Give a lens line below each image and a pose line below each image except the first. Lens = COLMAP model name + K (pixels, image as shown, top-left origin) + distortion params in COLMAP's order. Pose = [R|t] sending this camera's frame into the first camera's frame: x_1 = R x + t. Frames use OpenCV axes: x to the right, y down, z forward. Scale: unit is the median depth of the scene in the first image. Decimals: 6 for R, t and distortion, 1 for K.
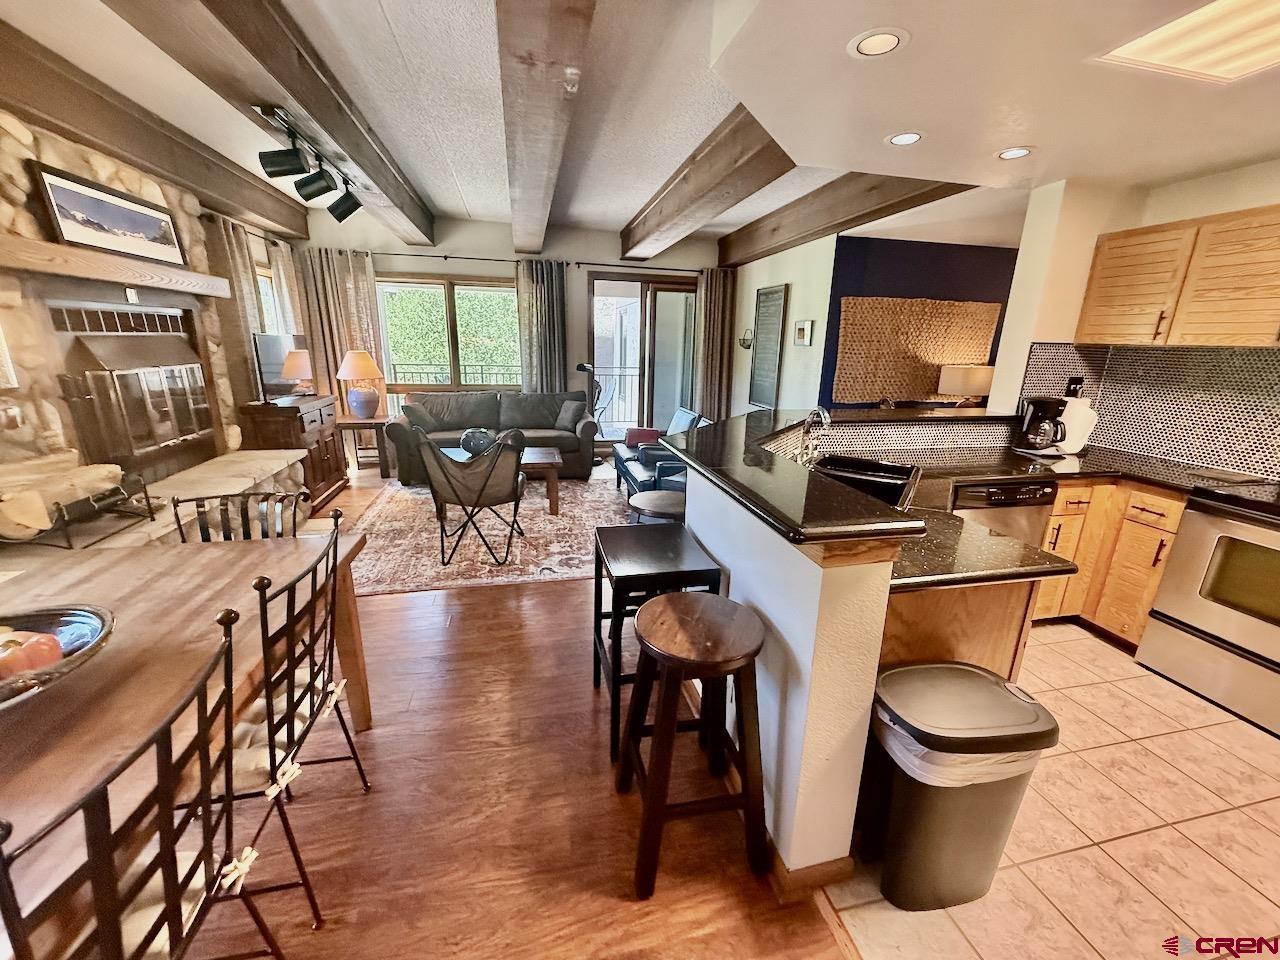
lens RADIAL K [[508.0, 0, 638.7], [0, 508.0, 481.3], [0, 0, 1]] dist [-0.000715, 0.000139]
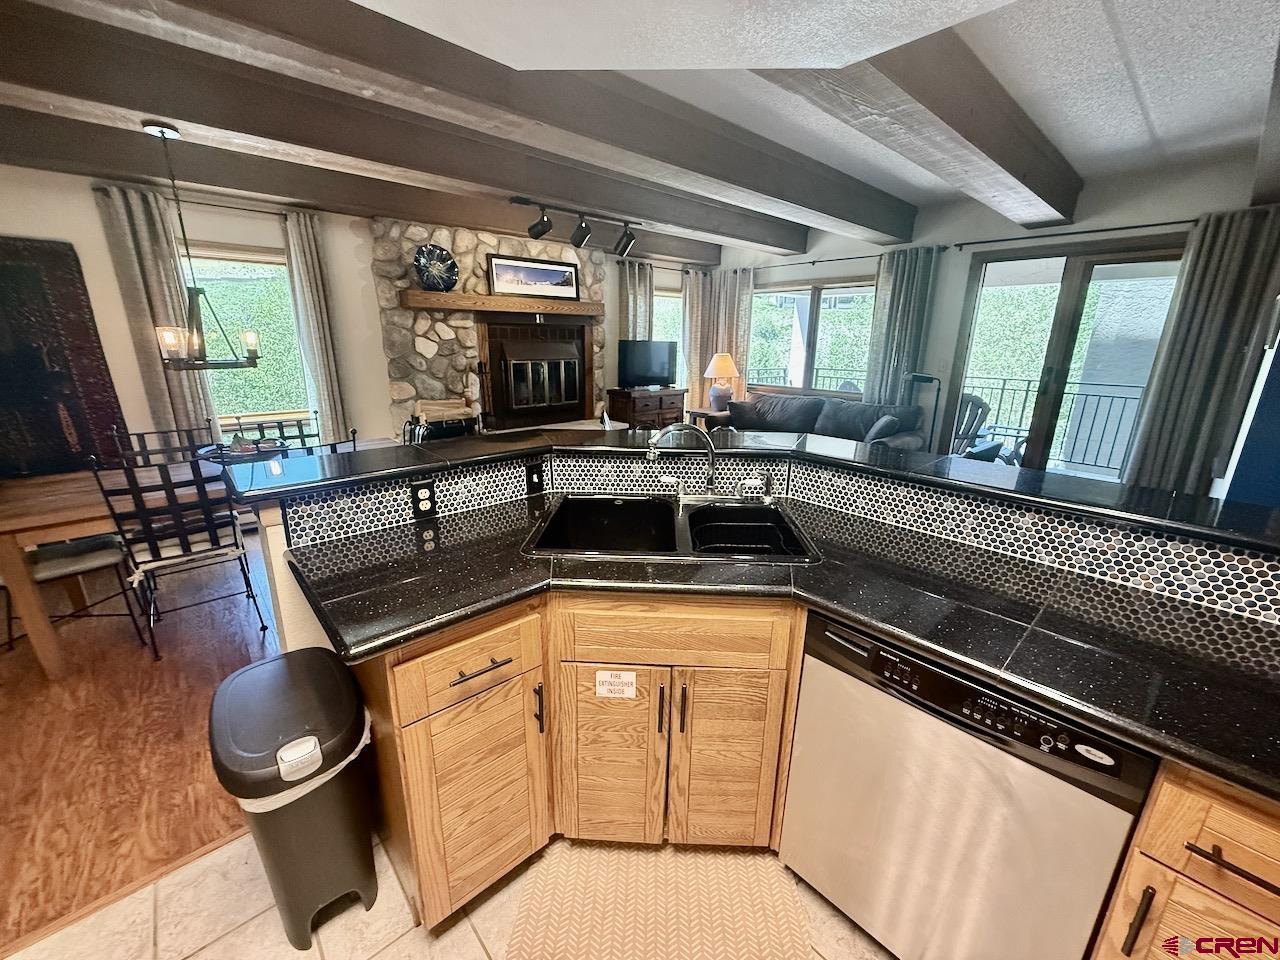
lens RADIAL K [[508.0, 0, 638.7], [0, 508.0, 481.3], [0, 0, 1]] dist [-0.000715, 0.000139]
pose [[0.489792, 0.218848, -0.843925, 0.759434], [-0.231753, 0.965839, 0.115959, -0.108269], [0.840473, 0.138786, 0.523779, 0.452269]]
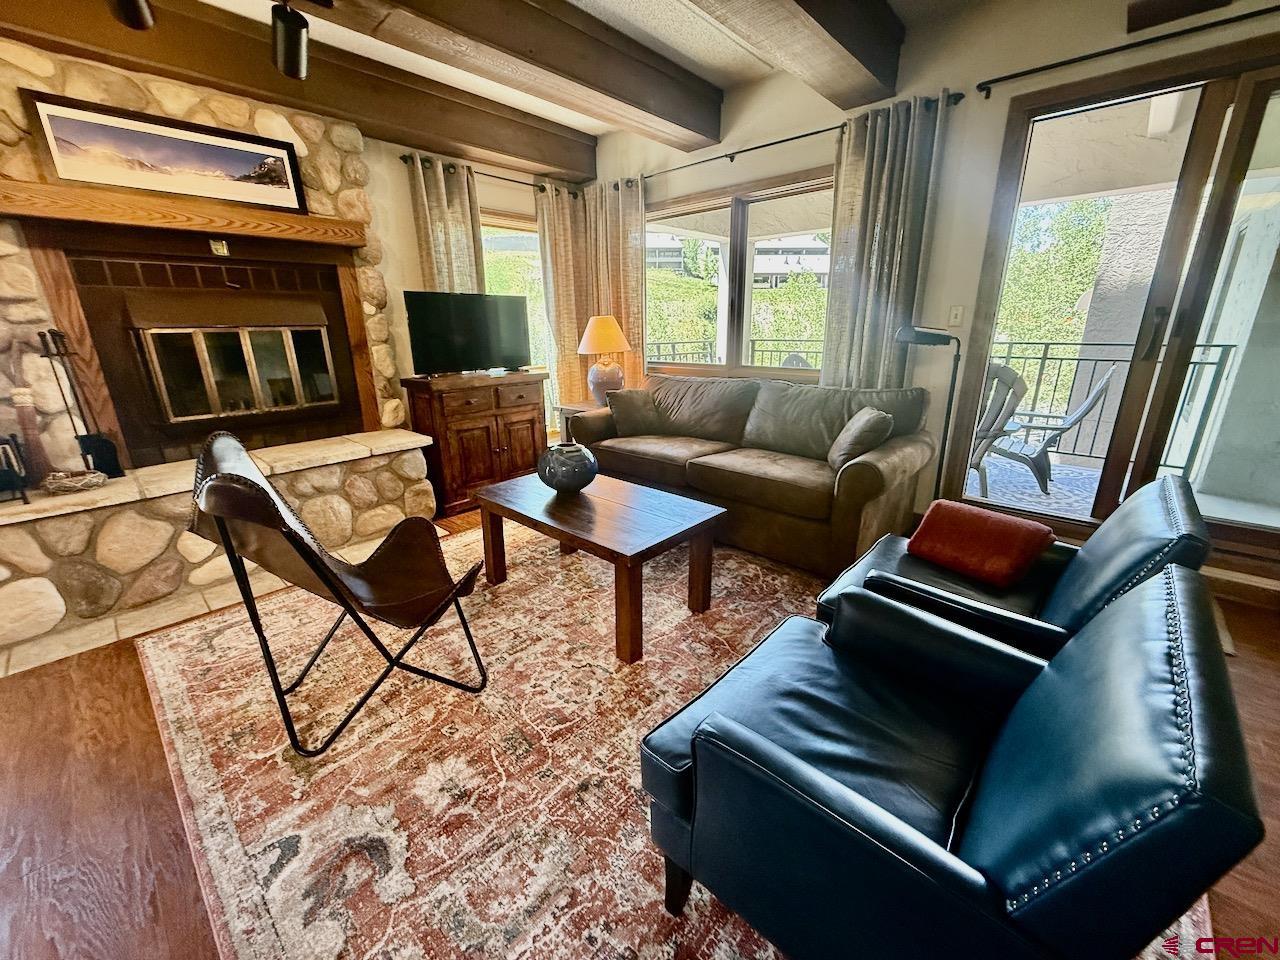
lens RADIAL K [[508.0, 0, 638.7], [0, 508.0, 481.3], [0, 0, 1]] dist [-0.000715, 0.000139]
pose [[0.574595, 0.212282, -0.790428, 0.236054], [-0.191164, 0.973873, 0.122584, -0.214097], [0.795799, 0.080665, 0.600164, 1.090404]]
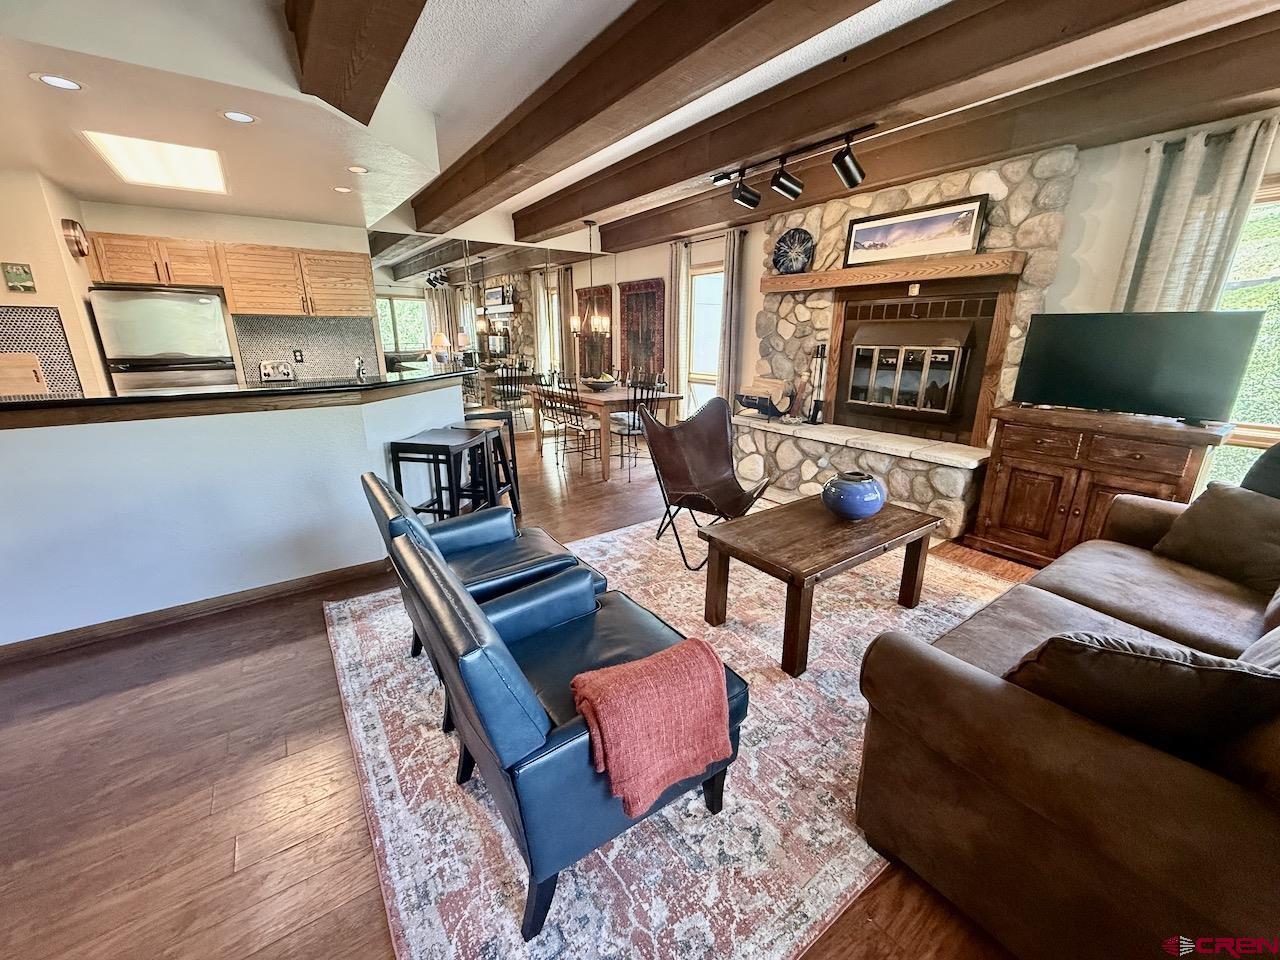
lens RADIAL K [[508.0, 0, 638.7], [0, 508.0, 481.3], [0, 0, 1]] dist [-0.000715, 0.000139]
pose [[-0.921518, 0.085847, -0.378727, 0.162193], [-0.125070, 0.857684, 0.498734, -0.504195], [0.367643, 0.506960, -0.779634, 1.990962]]
